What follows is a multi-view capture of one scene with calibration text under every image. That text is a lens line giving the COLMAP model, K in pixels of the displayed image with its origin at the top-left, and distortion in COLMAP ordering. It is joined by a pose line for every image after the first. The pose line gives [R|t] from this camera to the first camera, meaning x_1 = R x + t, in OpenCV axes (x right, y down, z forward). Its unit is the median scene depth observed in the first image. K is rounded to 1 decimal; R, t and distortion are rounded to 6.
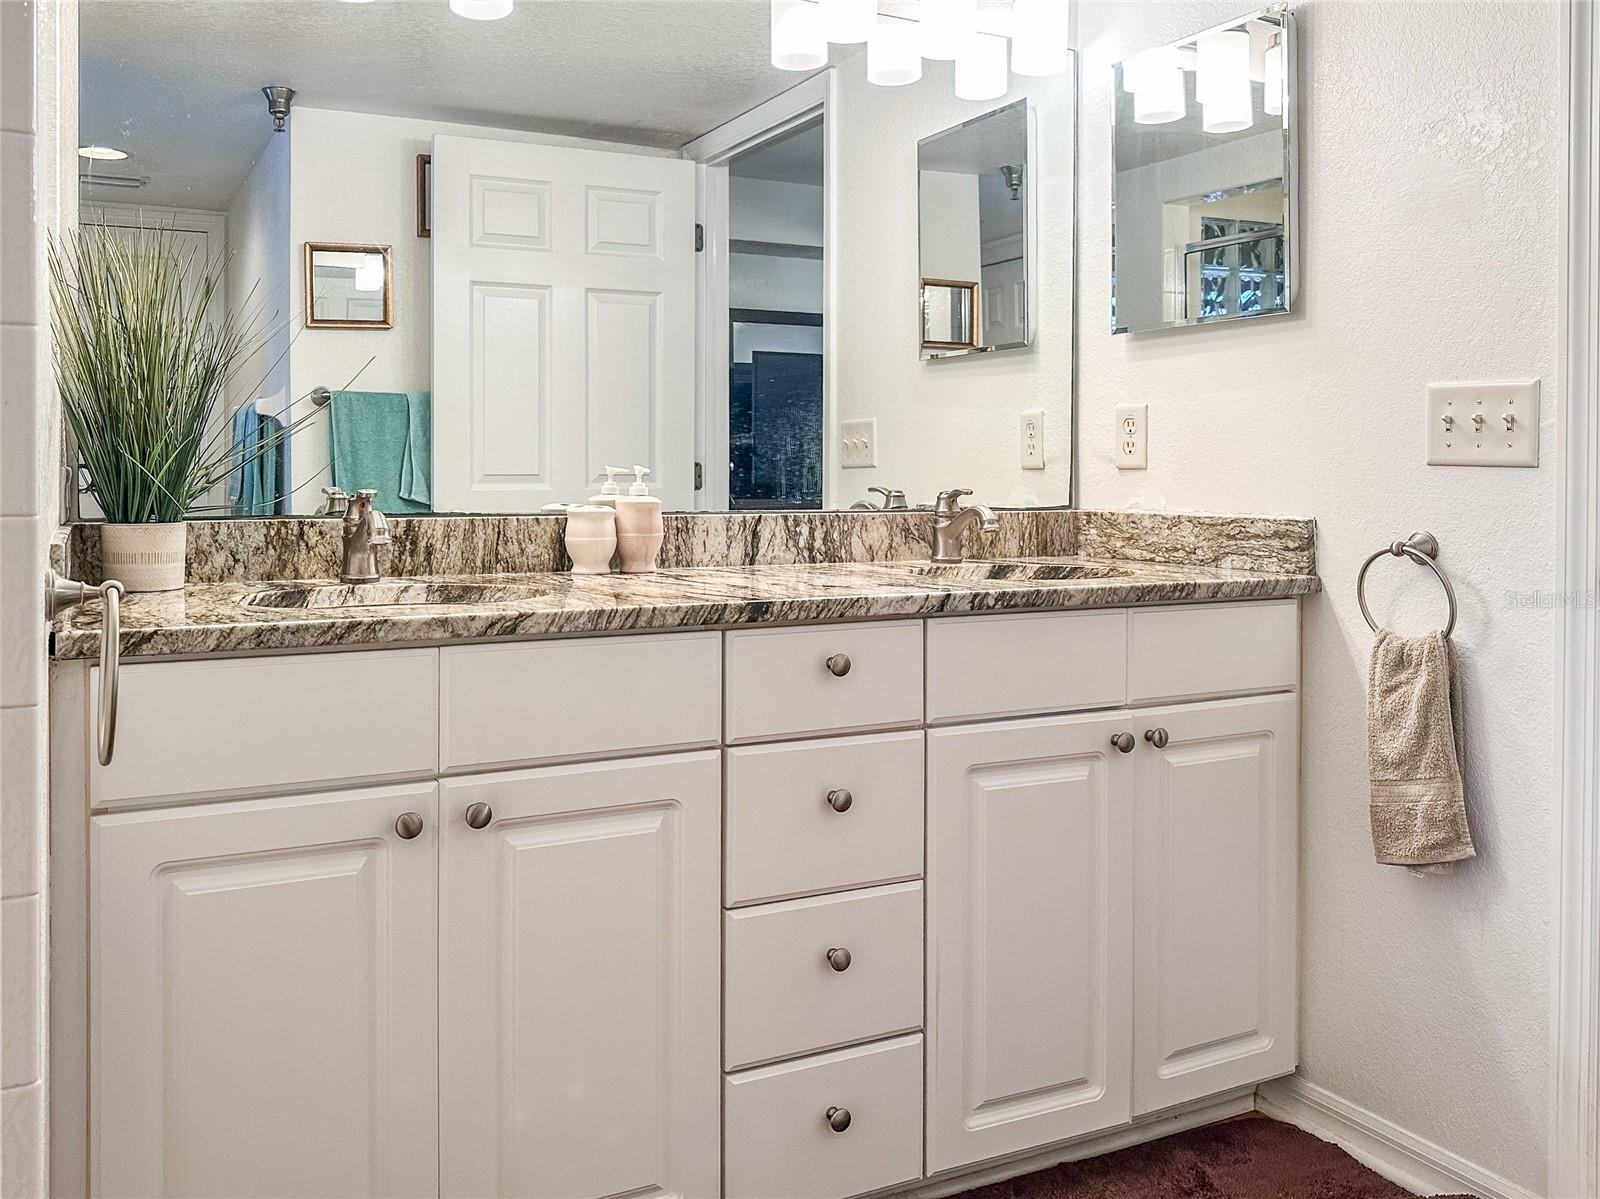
lens RADIAL K [[1358.0, 0, 859.8], [0, 1358.0, 509.1], [0, 0, 1]] dist [0.105244, -0.227072]
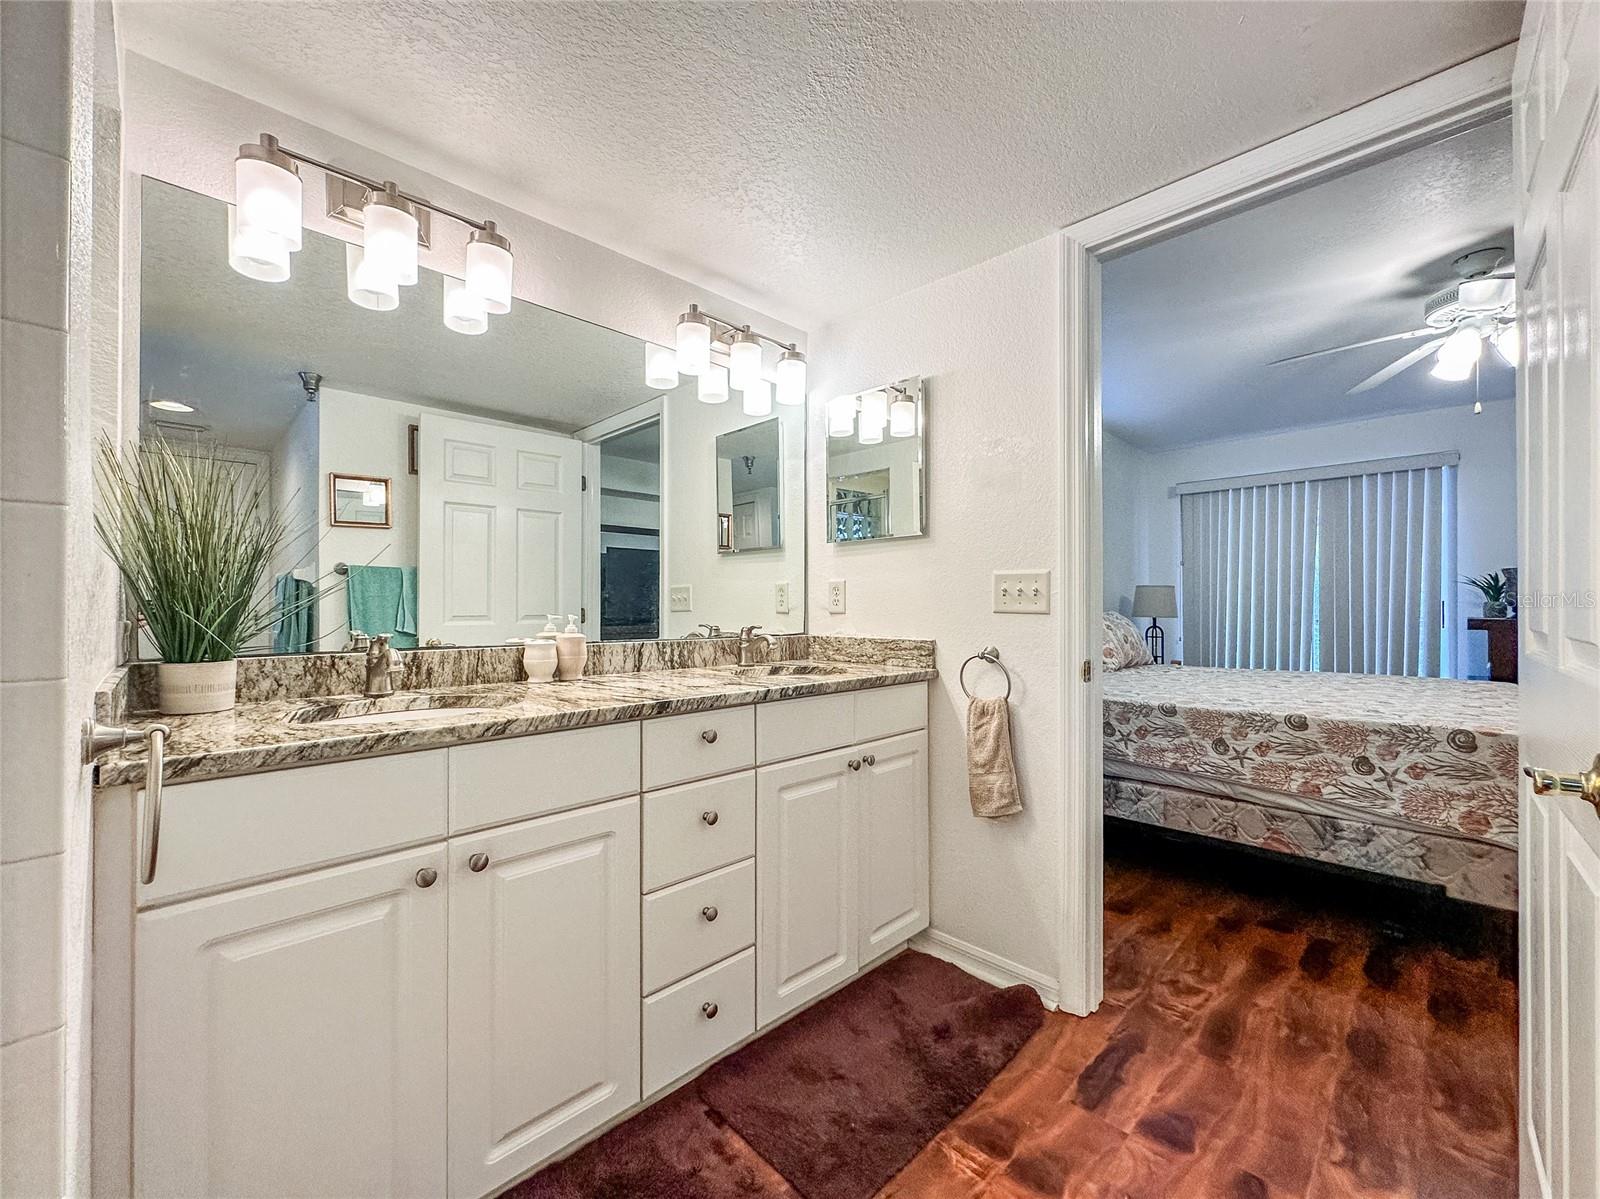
lens RADIAL K [[618.9, 0, 798.1], [0, 618.9, 613.8], [0, 0, 1]] dist [0.022009, -0.010980]
pose [[0.963719, -0.003930, 0.266891, -0.100332], [0.007992, 0.999868, -0.014135, -0.020511], [-0.266800, 0.015756, 0.963623, 0.214187]]
